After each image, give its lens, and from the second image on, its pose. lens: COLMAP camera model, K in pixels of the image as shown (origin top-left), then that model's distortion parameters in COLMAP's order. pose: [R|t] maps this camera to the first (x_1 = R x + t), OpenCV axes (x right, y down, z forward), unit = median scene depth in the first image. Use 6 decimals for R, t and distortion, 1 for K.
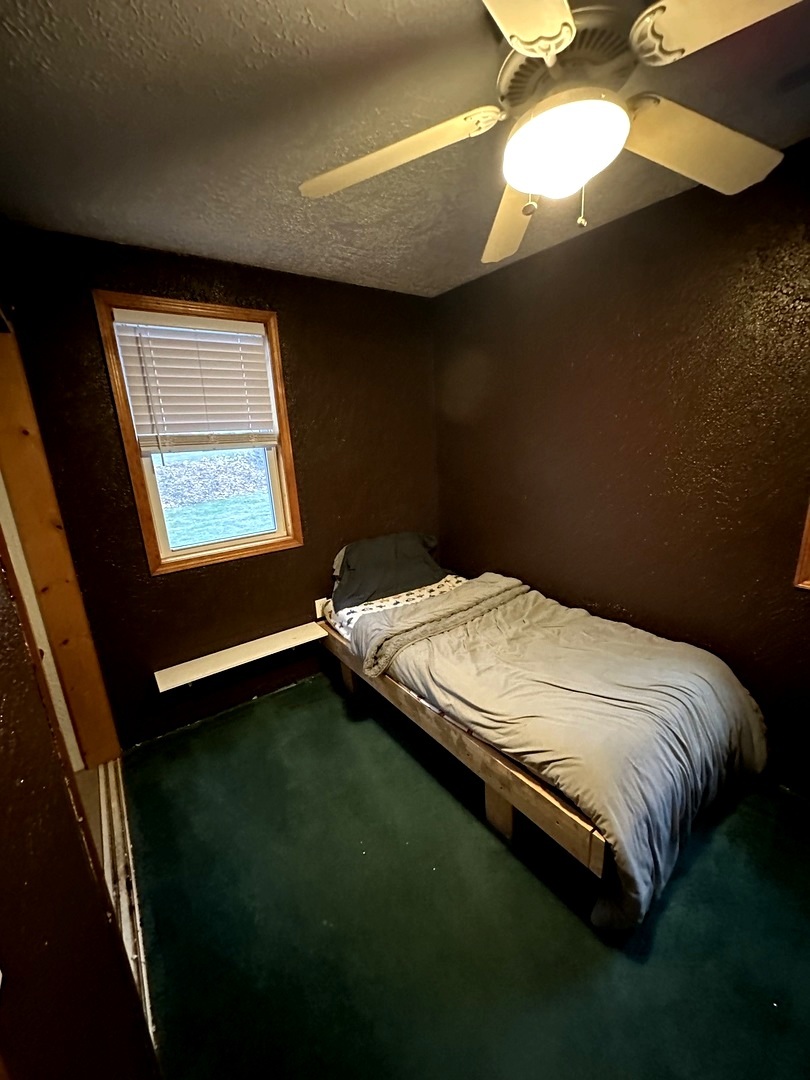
lens RADIAL K [[428.7, 0, 405.0], [0, 428.7, 540.0], [0, 0, 1]] dist [-0.000606, 0.000062]
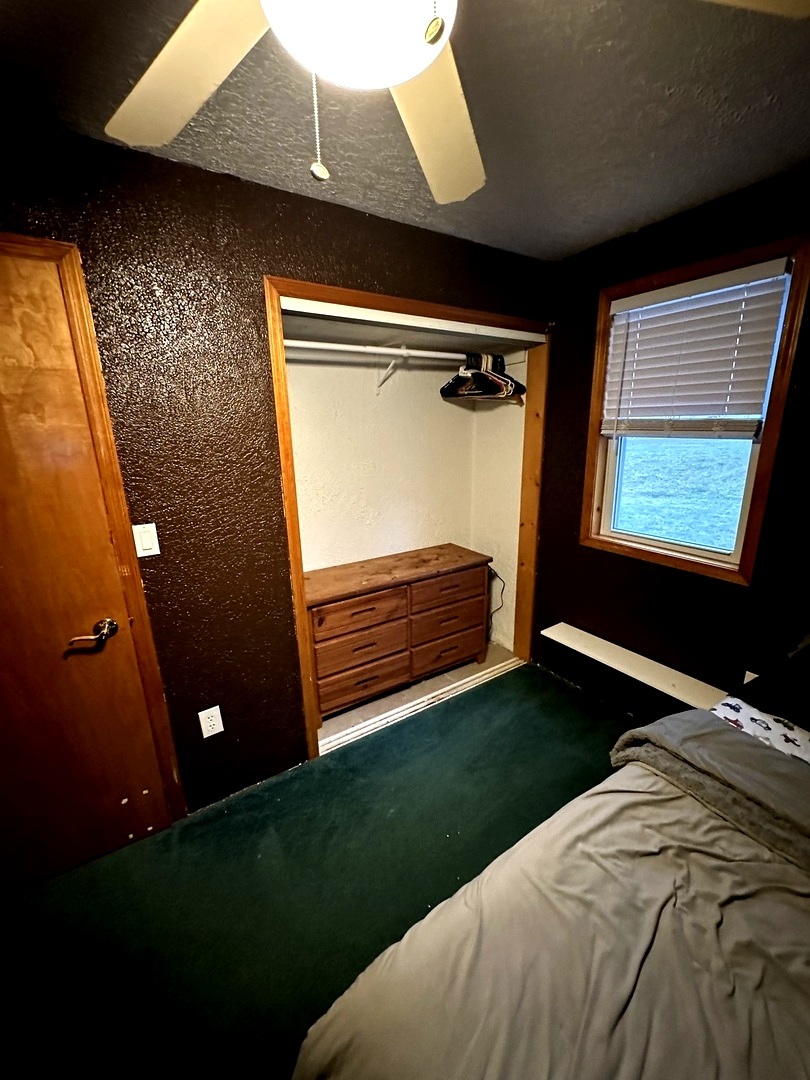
lens RADIAL K [[431.6, 0, 405.0], [0, 431.6, 540.0], [0, 0, 1]] dist [0.001584, 0.000160]
pose [[-0.060468, 0.303947, -0.950768, 0.512907], [-0.229146, 0.922845, 0.309594, -0.172524], [0.971512, 0.236586, 0.013845, 0.532319]]
